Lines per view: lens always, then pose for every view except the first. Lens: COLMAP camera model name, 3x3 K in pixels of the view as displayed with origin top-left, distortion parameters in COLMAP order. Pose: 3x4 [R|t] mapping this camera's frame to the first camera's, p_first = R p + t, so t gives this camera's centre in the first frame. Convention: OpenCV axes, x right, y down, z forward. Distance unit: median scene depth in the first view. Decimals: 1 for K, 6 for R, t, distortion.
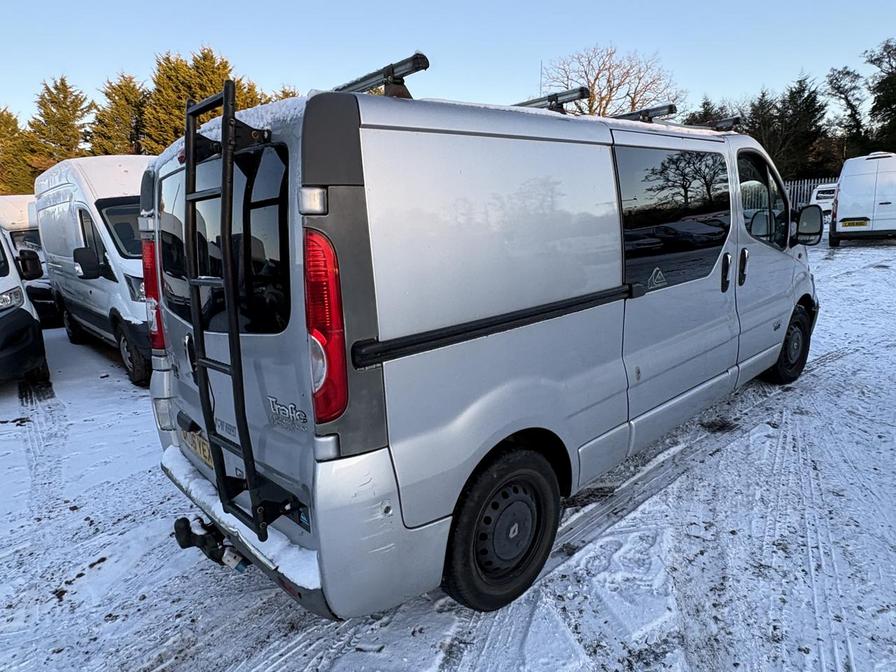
lens RADIAL K [[541.2, 0, 450.2], [0, 541.2, 333.1], [0, 0, 1]] dist [0.006720, -0.001407]
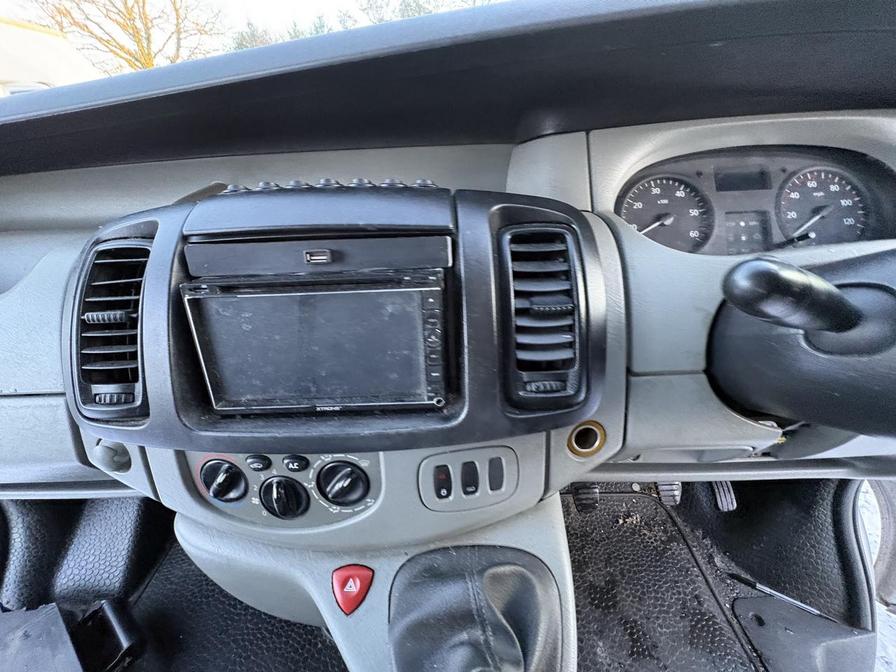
lens RADIAL K [[356.7, 0, 445.2], [0, 356.7, 333.3], [0, 0, 1]] dist [0.001094, -0.000183]
pose [[0.678377, -0.351597, 0.645123, 0.115146], [0.147994, 0.925455, 0.348757, -0.063077], [-0.719654, -0.141115, 0.679842, 0.318251]]
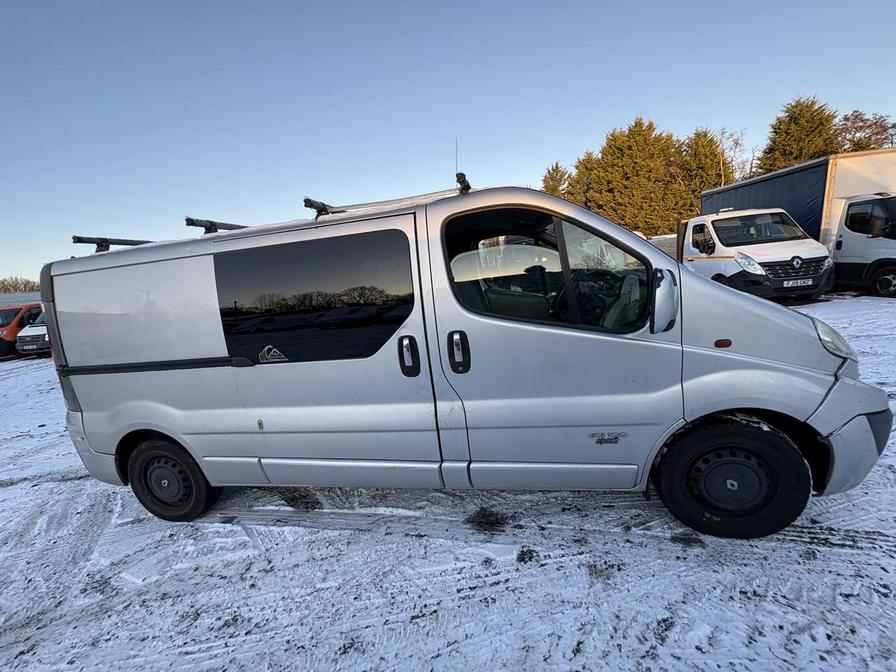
lens RADIAL K [[356.7, 0, 449.7], [0, 356.7, 333.8], [0, 0, 1]] dist [0.001094, -0.000183]
pose [[0.598972, 0.138525, -0.788698, 0.236515], [-0.093204, 0.990290, 0.103149, -0.050439], [0.795328, 0.011726, 0.606066, 0.159113]]
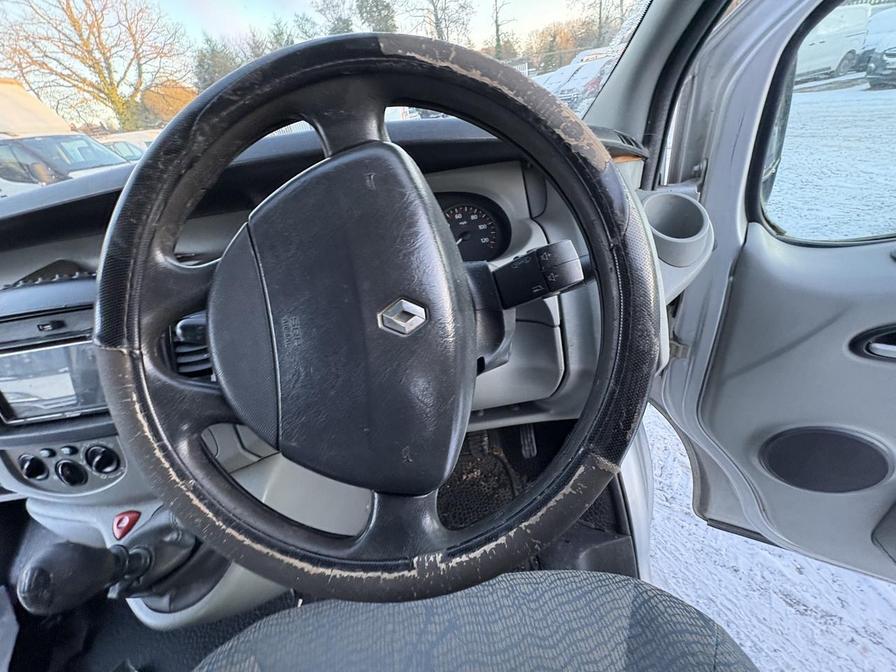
lens RADIAL K [[356.7, 0, 445.7], [0, 356.7, 335.1], [0, 0, 1]] dist [0.001094, -0.000183]
pose [[0.633360, -0.445700, 0.632619, 0.128240], [0.259126, 0.892443, 0.369323, -0.063073], [-0.729184, -0.069986, 0.680730, 0.283574]]
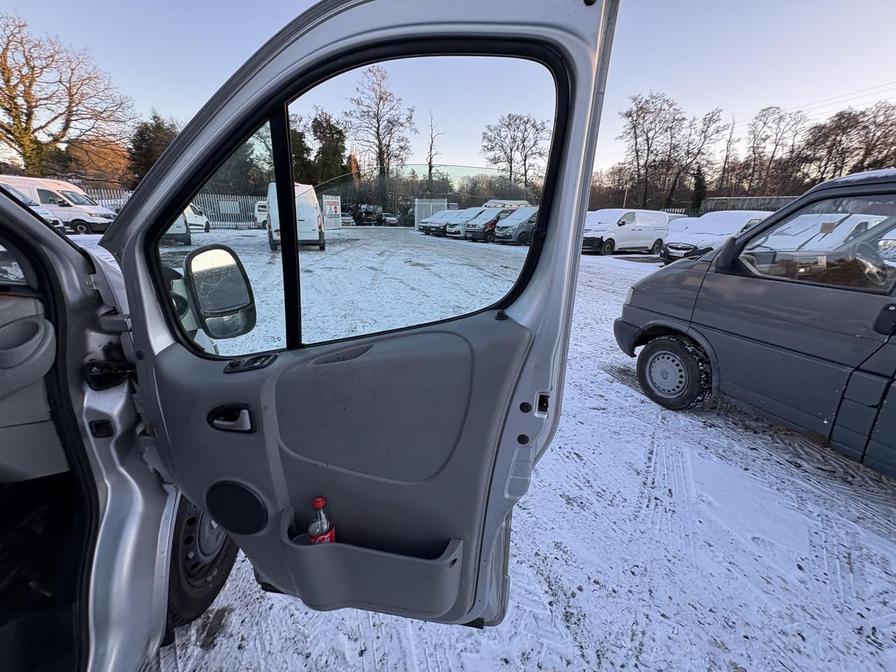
lens RADIAL K [[356.7, 0, 445.4], [0, 356.7, 335.3], [0, 0, 1]] dist [0.001094, -0.000183]
pose [[0.507872, -0.193605, 0.839394, 0.159461], [0.105764, 0.981059, 0.162288, -0.056924], [-0.854915, 0.006356, 0.518729, 0.205814]]
